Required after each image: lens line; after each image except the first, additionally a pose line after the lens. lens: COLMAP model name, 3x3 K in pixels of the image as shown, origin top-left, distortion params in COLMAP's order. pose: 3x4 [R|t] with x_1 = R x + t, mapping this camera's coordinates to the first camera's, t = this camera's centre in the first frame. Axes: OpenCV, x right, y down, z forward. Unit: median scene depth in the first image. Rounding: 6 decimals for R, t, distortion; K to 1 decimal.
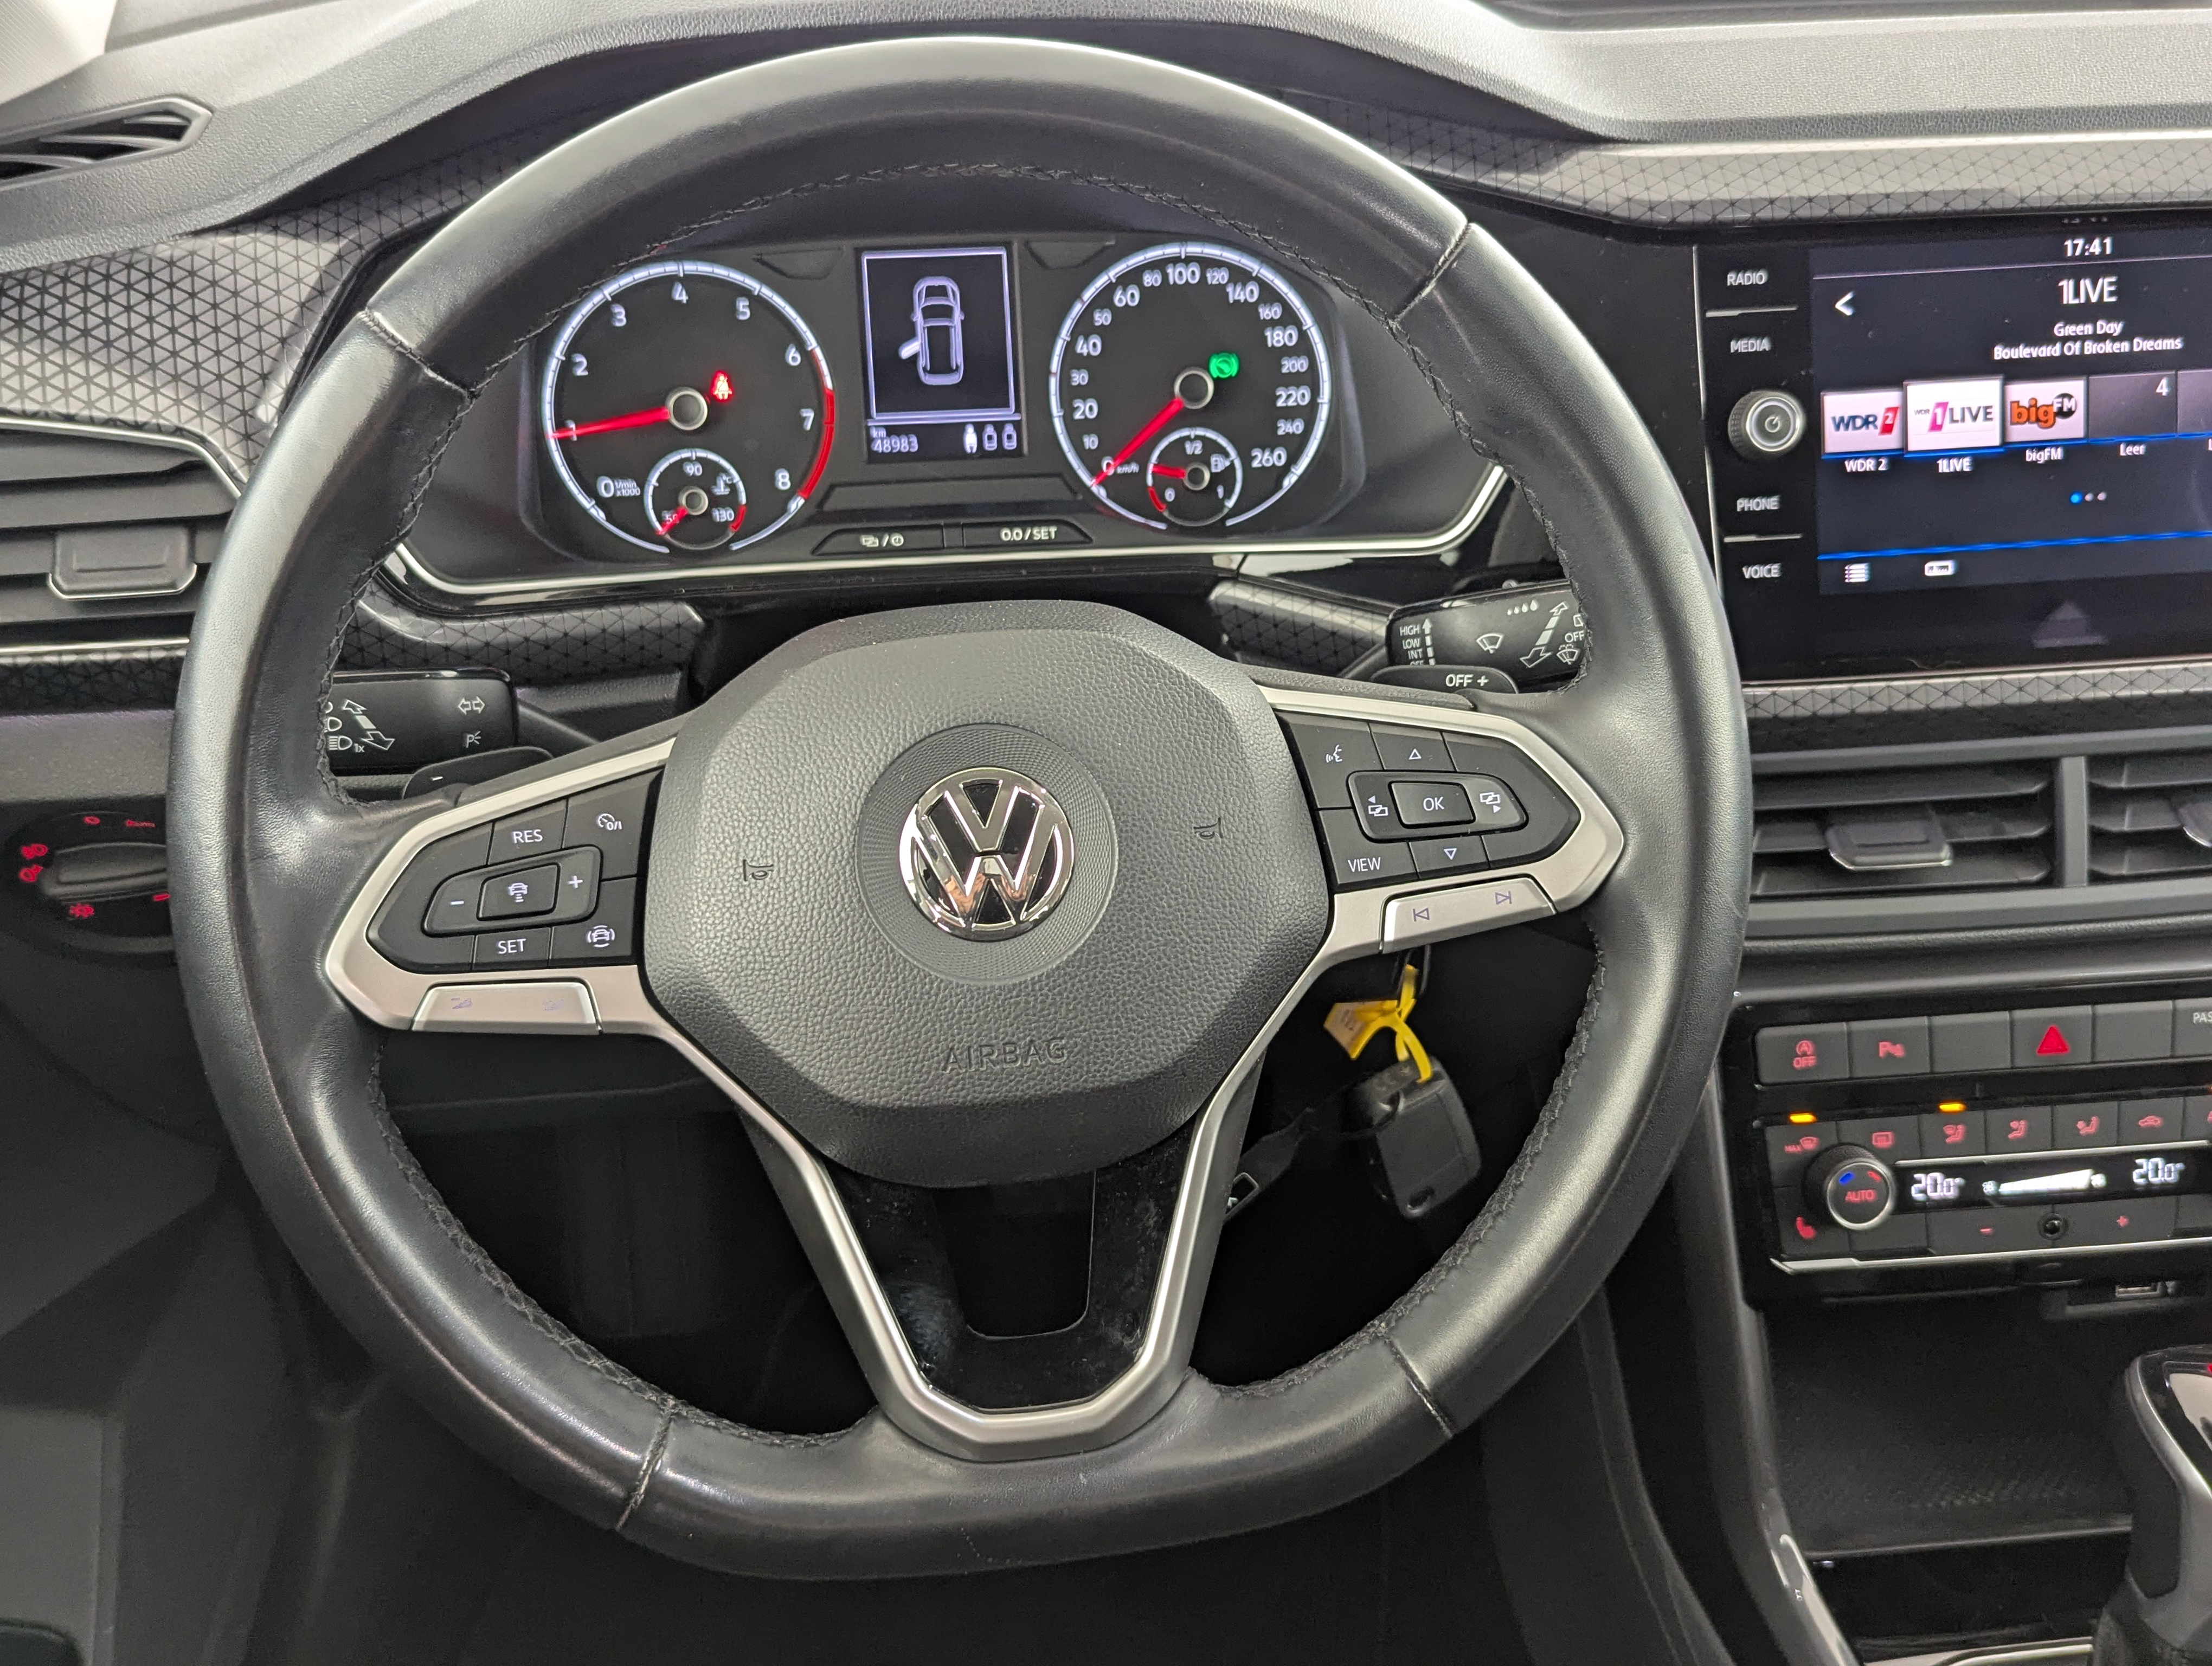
lens RADIAL K [[2097.8, 0, 1071.3], [0, 2097.8, 817.6], [0, 0, 1]] dist [0.065918, -0.086089]
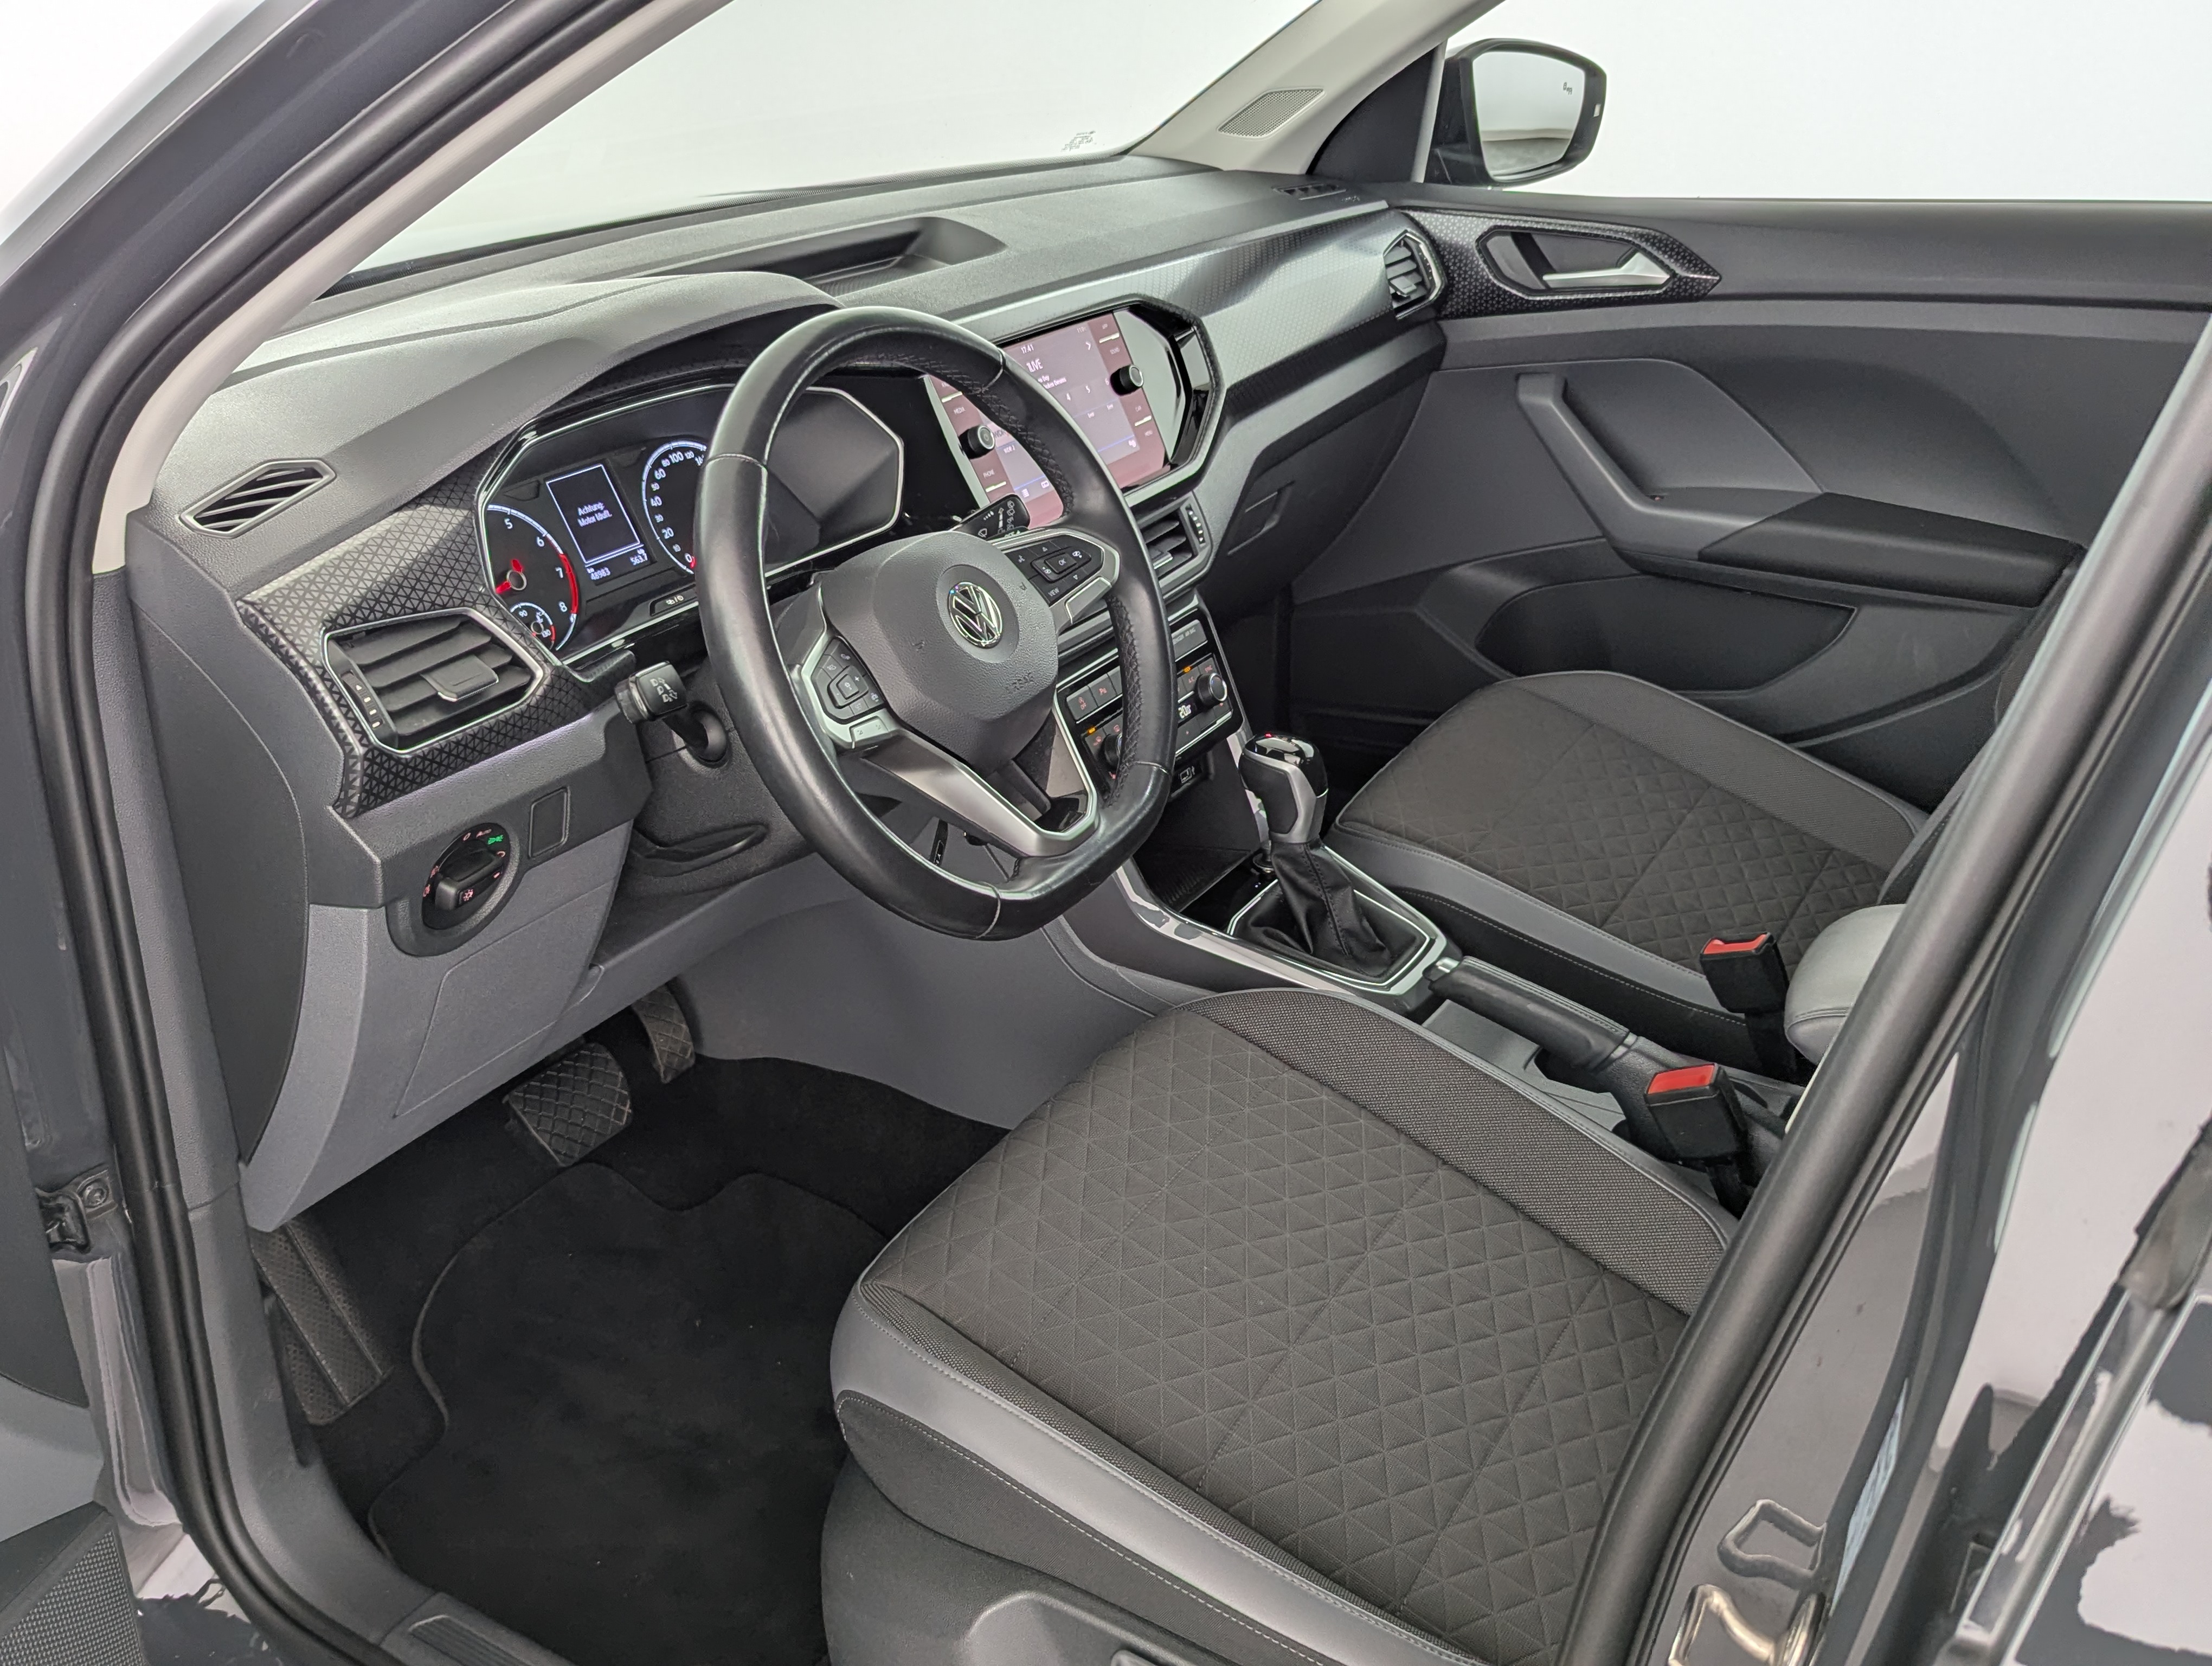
lens RADIAL K [[2047.1, 0, 1106.0], [0, 2047.1, 833.0], [0, 0, 1]] dist [0.028092, 0.008804]
pose [[0.602954, -0.340410, 0.721504, -1.229993], [0.443218, 0.894914, 0.051833, 0.131099], [-0.663328, 0.288531, 0.690468, -0.473765]]
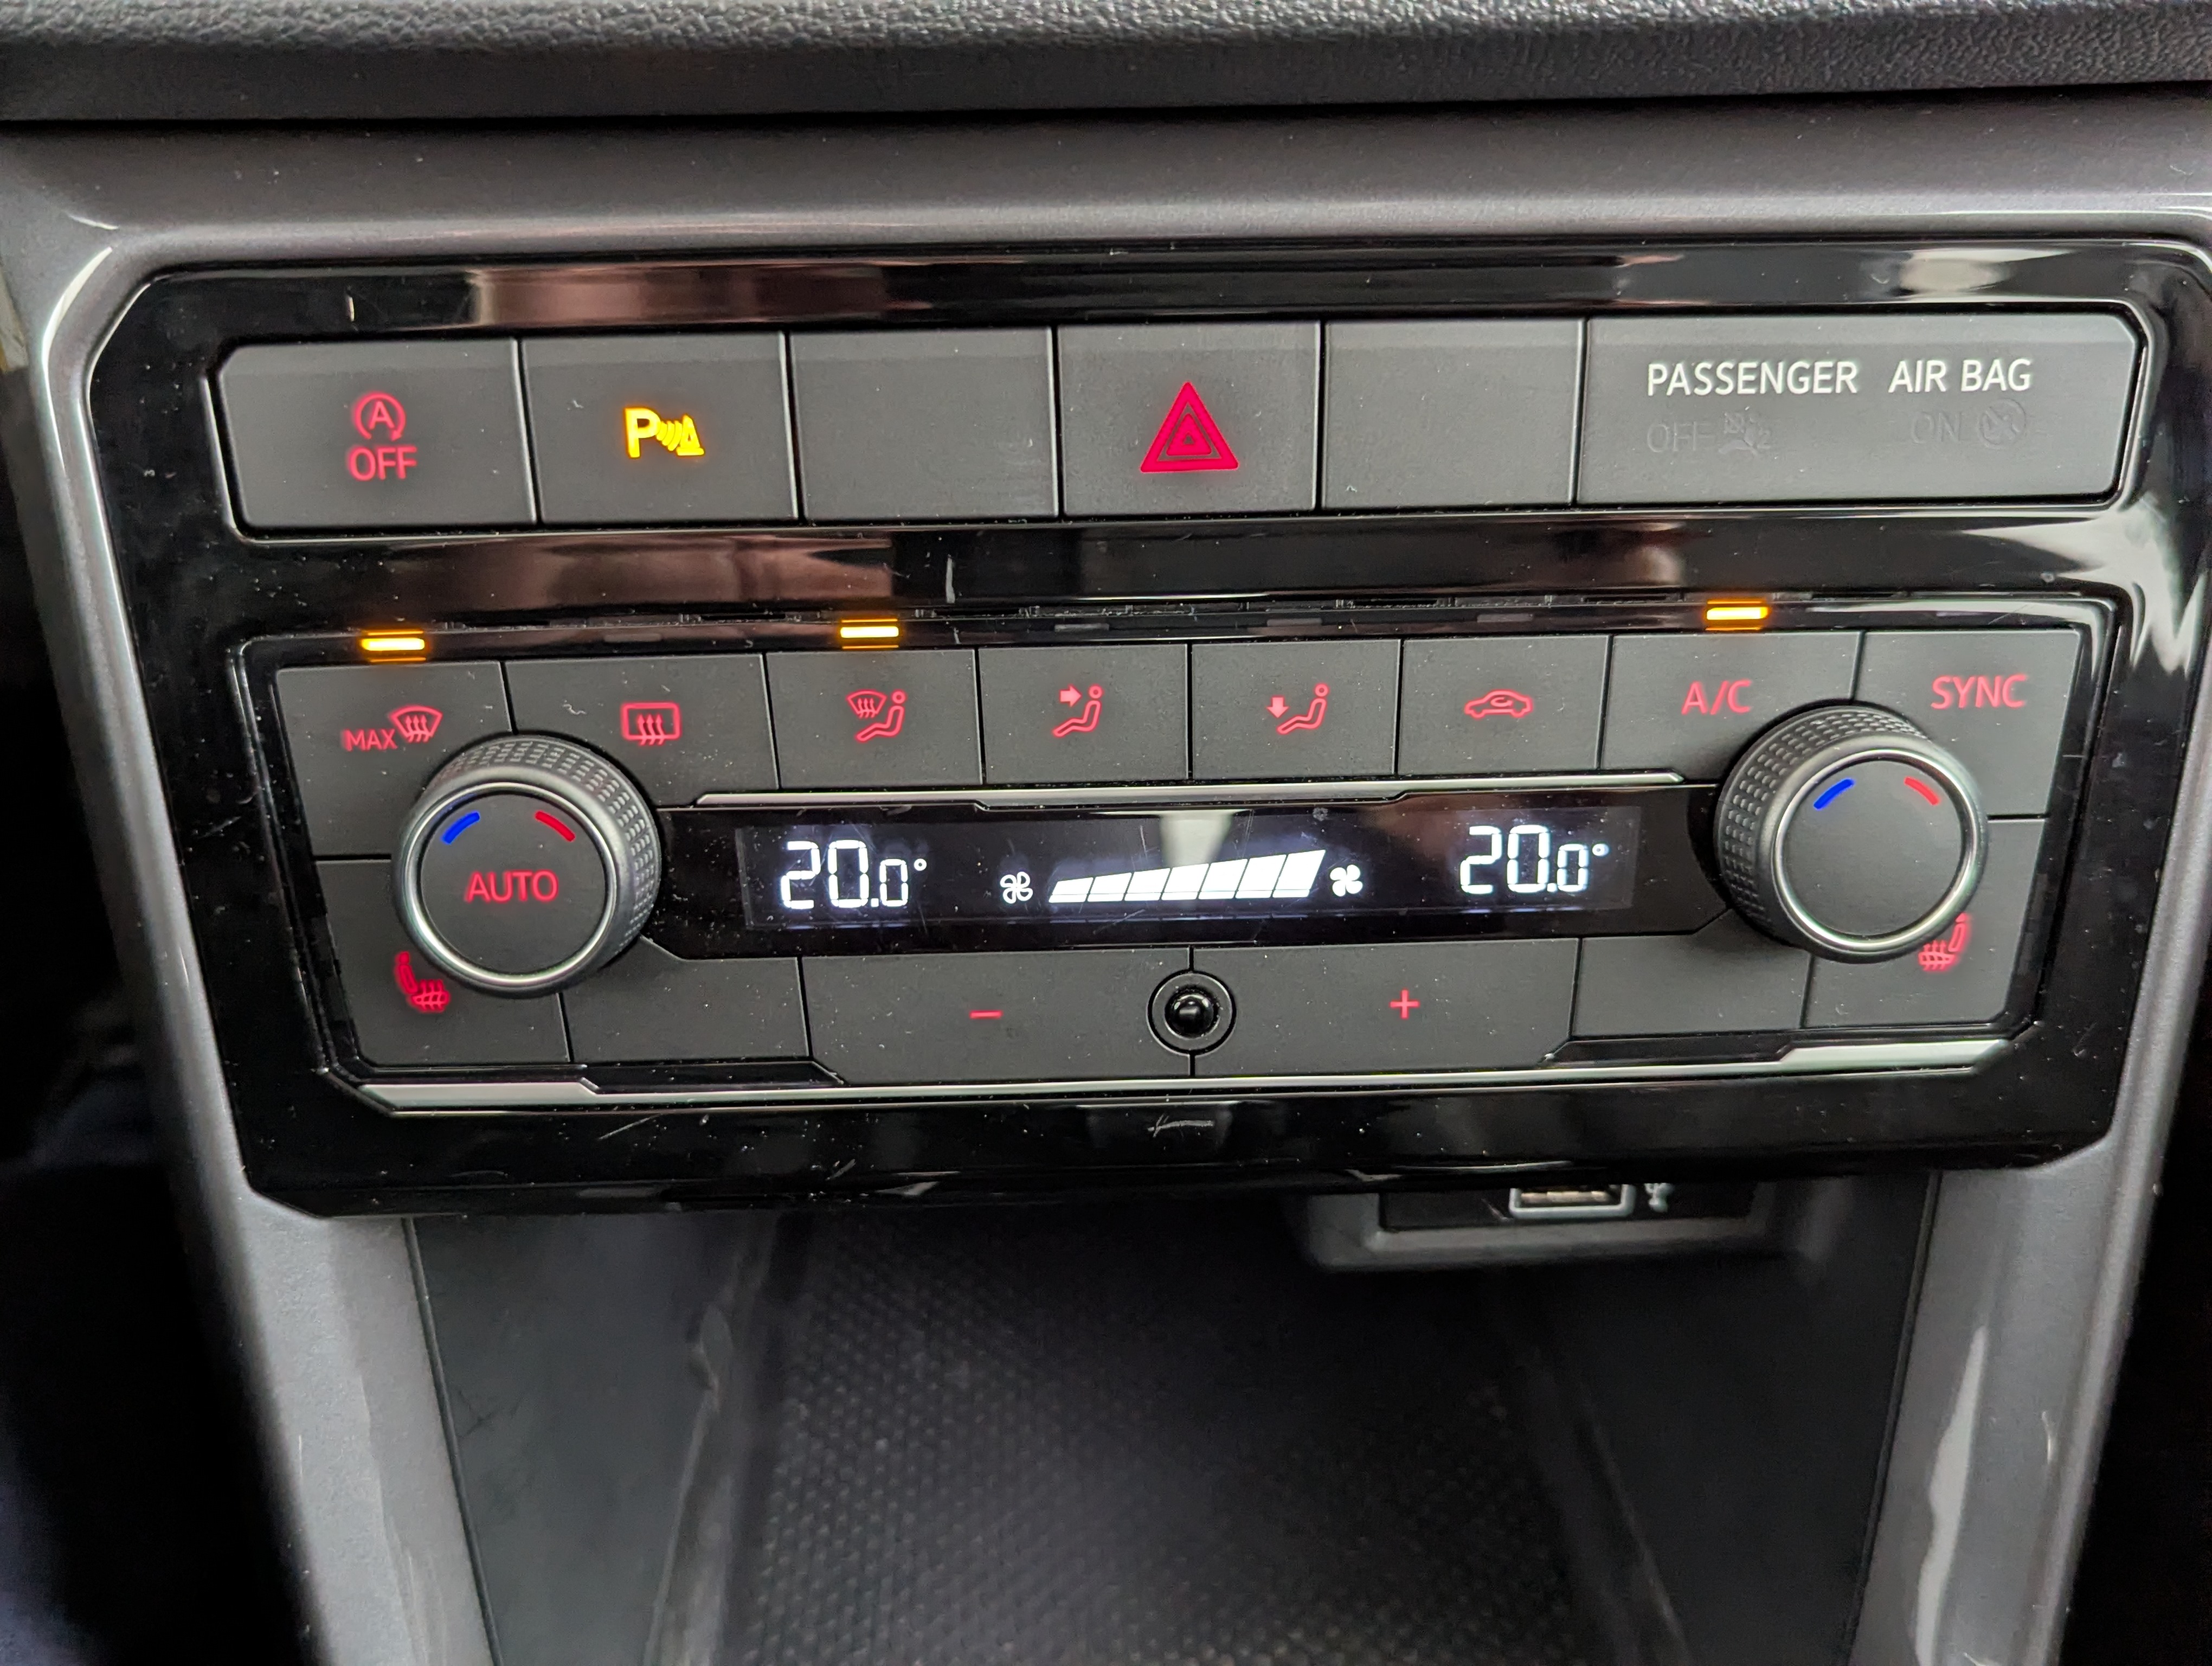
lens RADIAL K [[2047.1, 0, 1106.0], [0, 2047.1, 833.0], [0, 0, 1]] dist [0.028092, 0.008804]
pose [[0.998389, 0.039147, -0.041060, 0.458688], [-0.035342, 0.995349, 0.089616, 0.136058], [0.044377, -0.088021, 0.995130, 0.677513]]
